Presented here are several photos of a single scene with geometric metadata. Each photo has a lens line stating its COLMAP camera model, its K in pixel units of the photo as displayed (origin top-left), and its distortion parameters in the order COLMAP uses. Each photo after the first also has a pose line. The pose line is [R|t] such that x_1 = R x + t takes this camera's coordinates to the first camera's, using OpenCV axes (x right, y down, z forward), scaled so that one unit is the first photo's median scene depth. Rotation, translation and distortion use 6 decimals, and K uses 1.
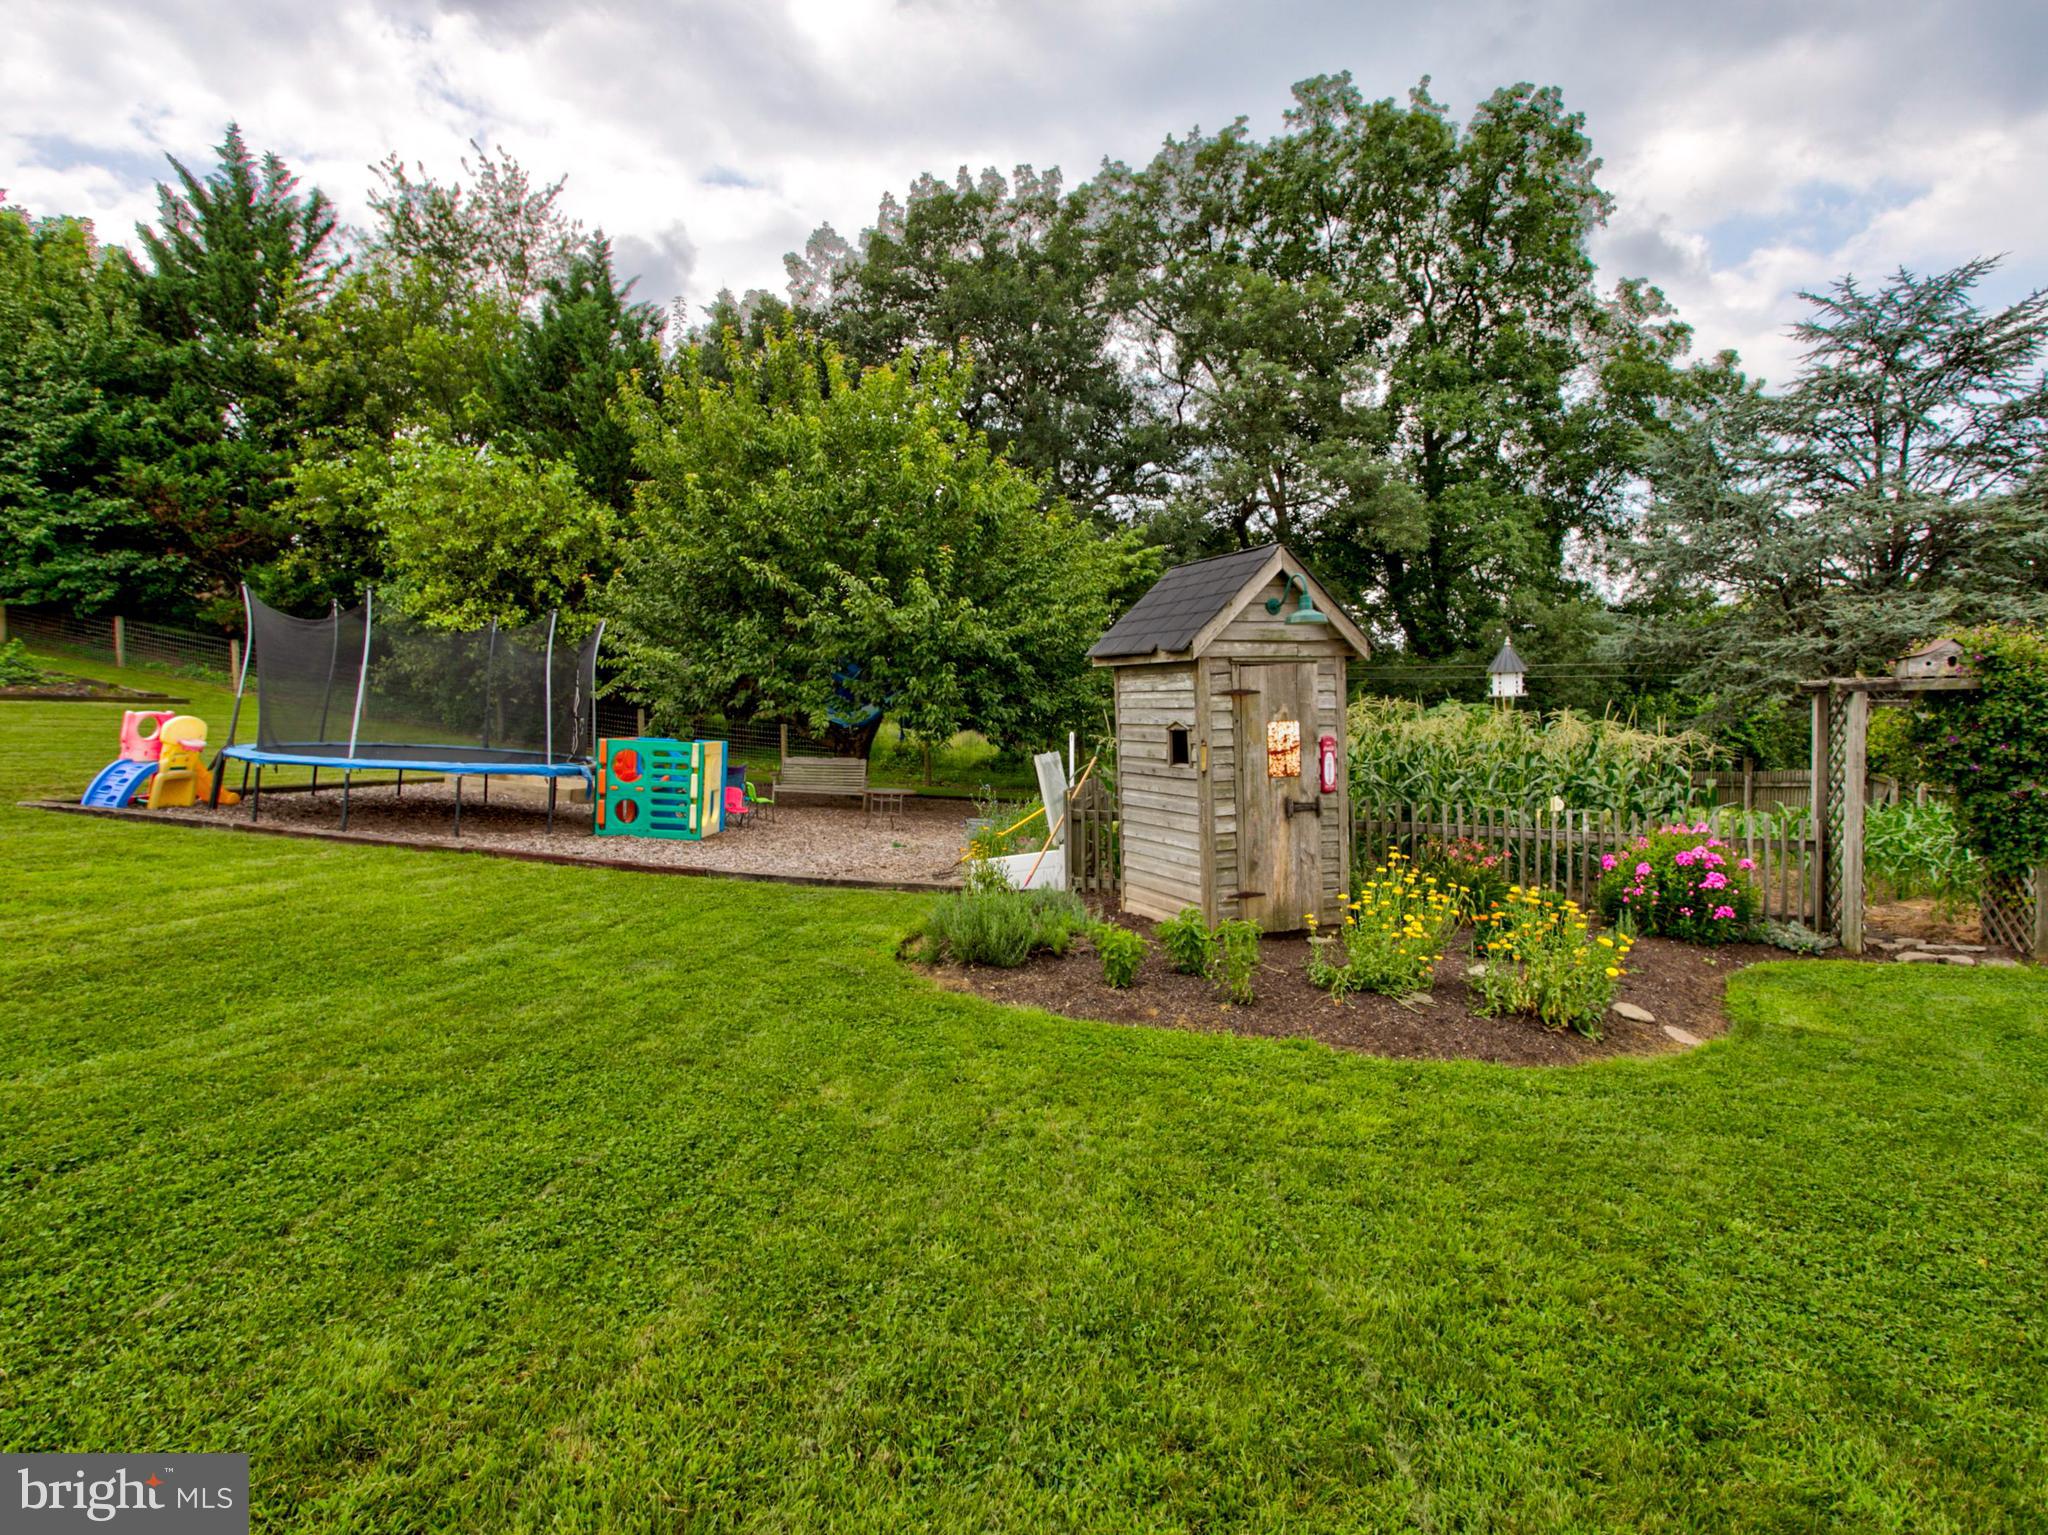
lens RADIAL K [[1152.5, 0, 1017.1], [0, 1152.5, 761.9], [0, 0, 1]] dist [0.018539, 0.002949]
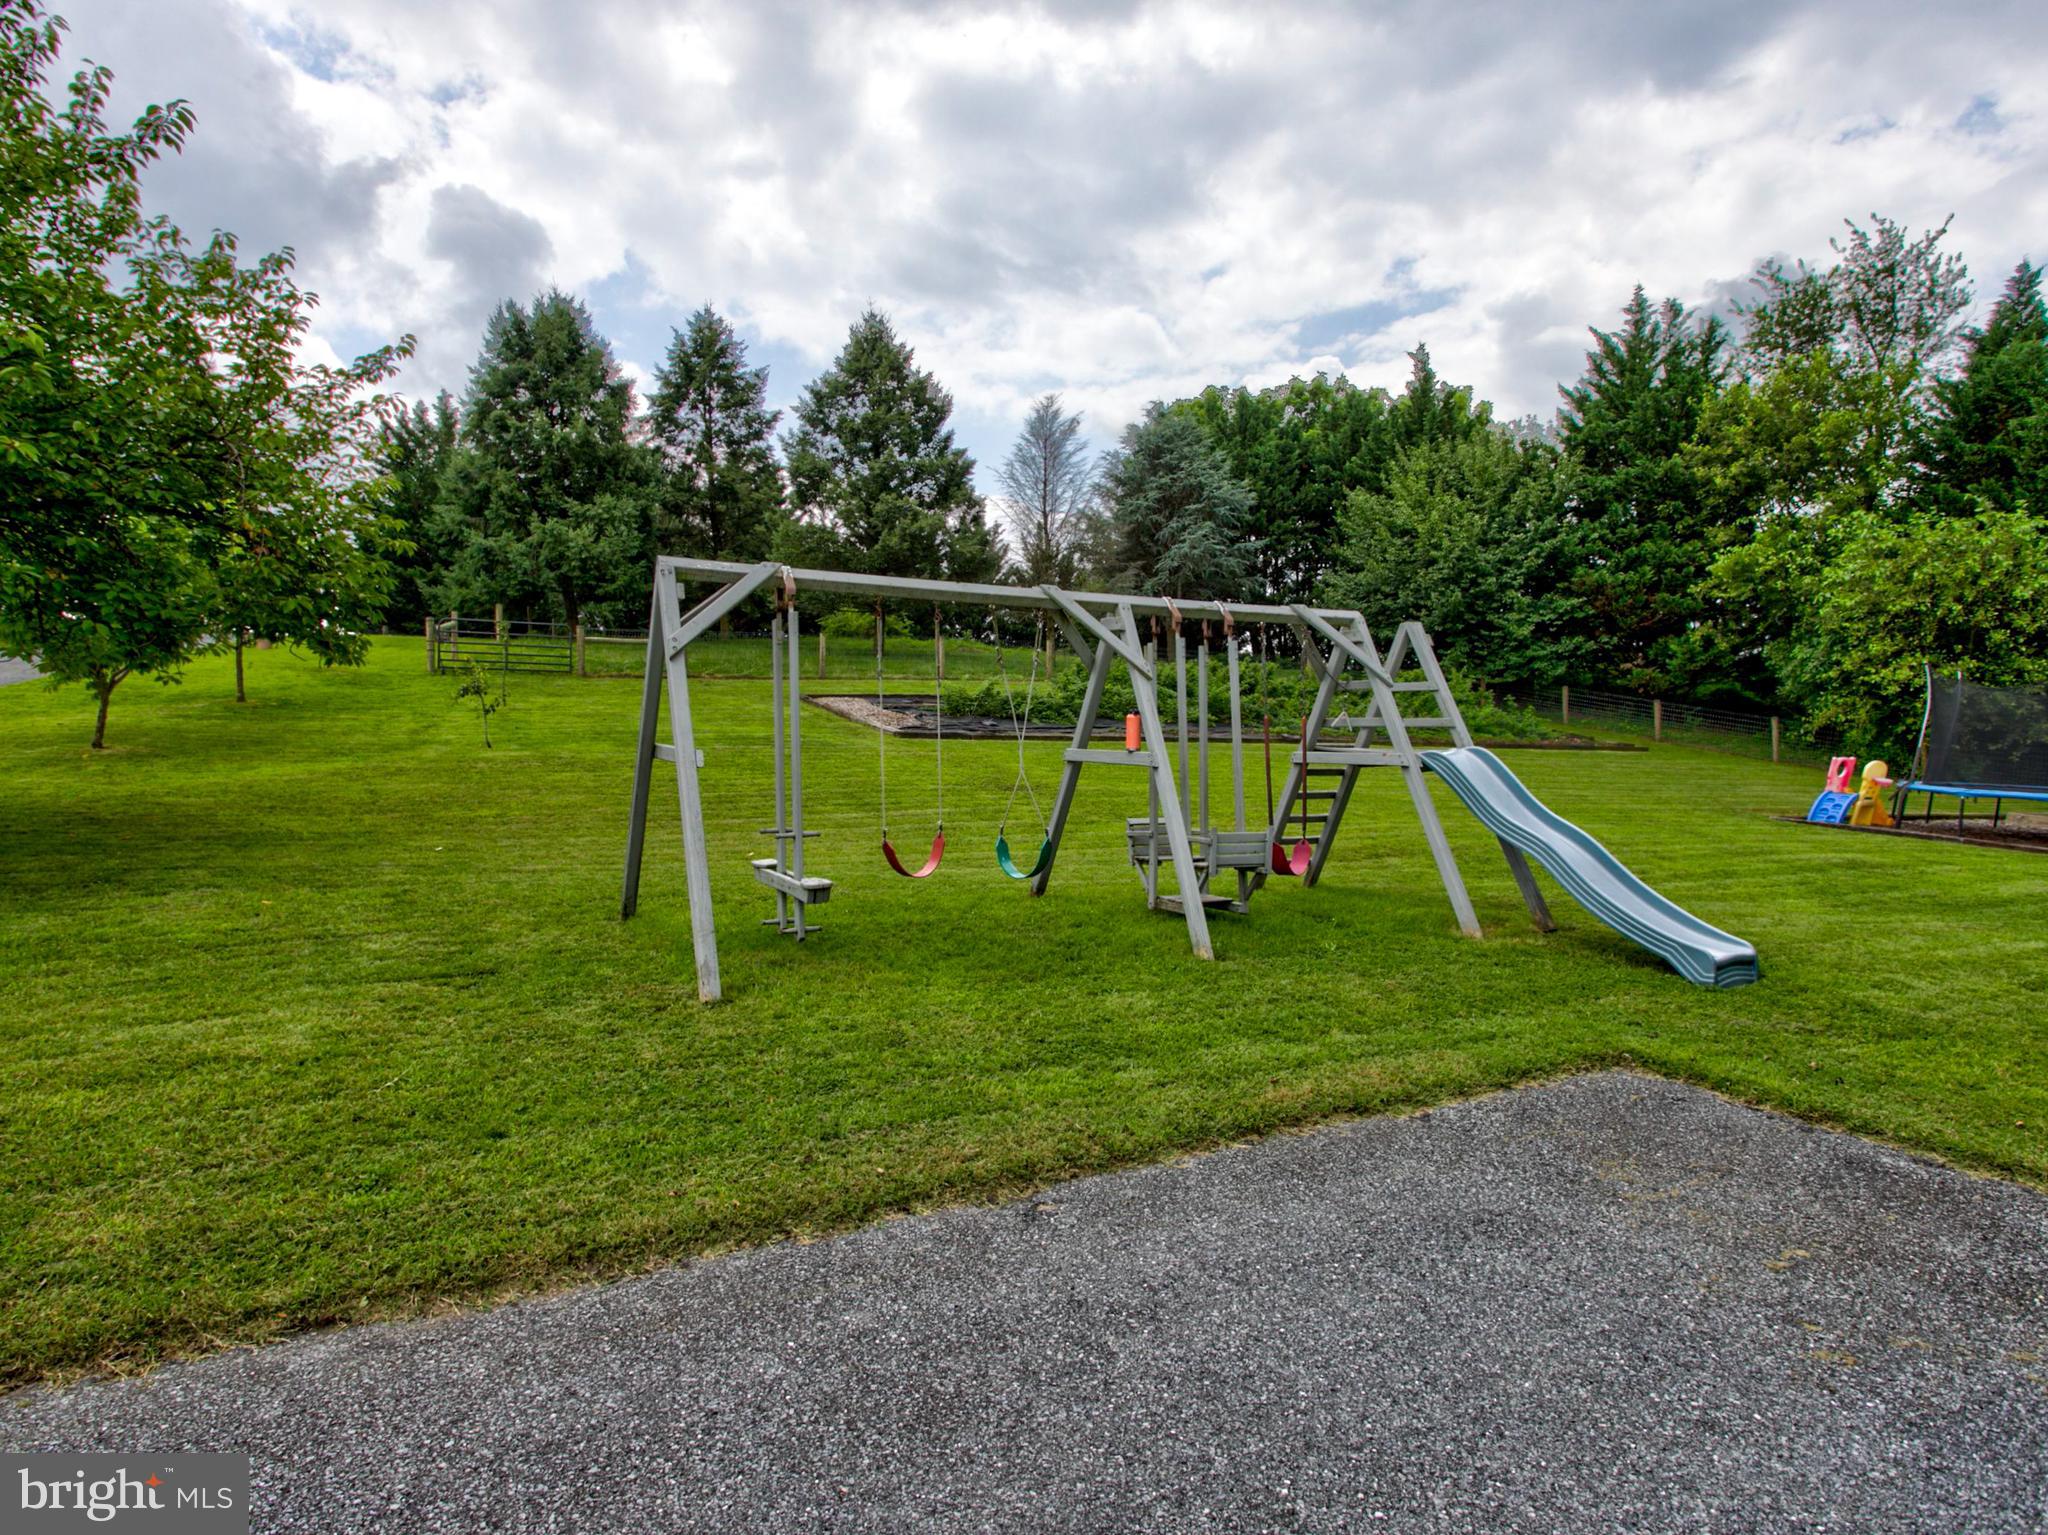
lens RADIAL K [[1152.5, 0, 1013.4], [0, 1152.5, 764.3], [0, 0, 1]] dist [0.018539, 0.002949]
pose [[0.607258, 0.004795, -0.794490, -0.101742], [-0.034482, 0.999199, -0.020326, 0.012524], [0.793756, 0.039738, 0.606937, -0.290386]]
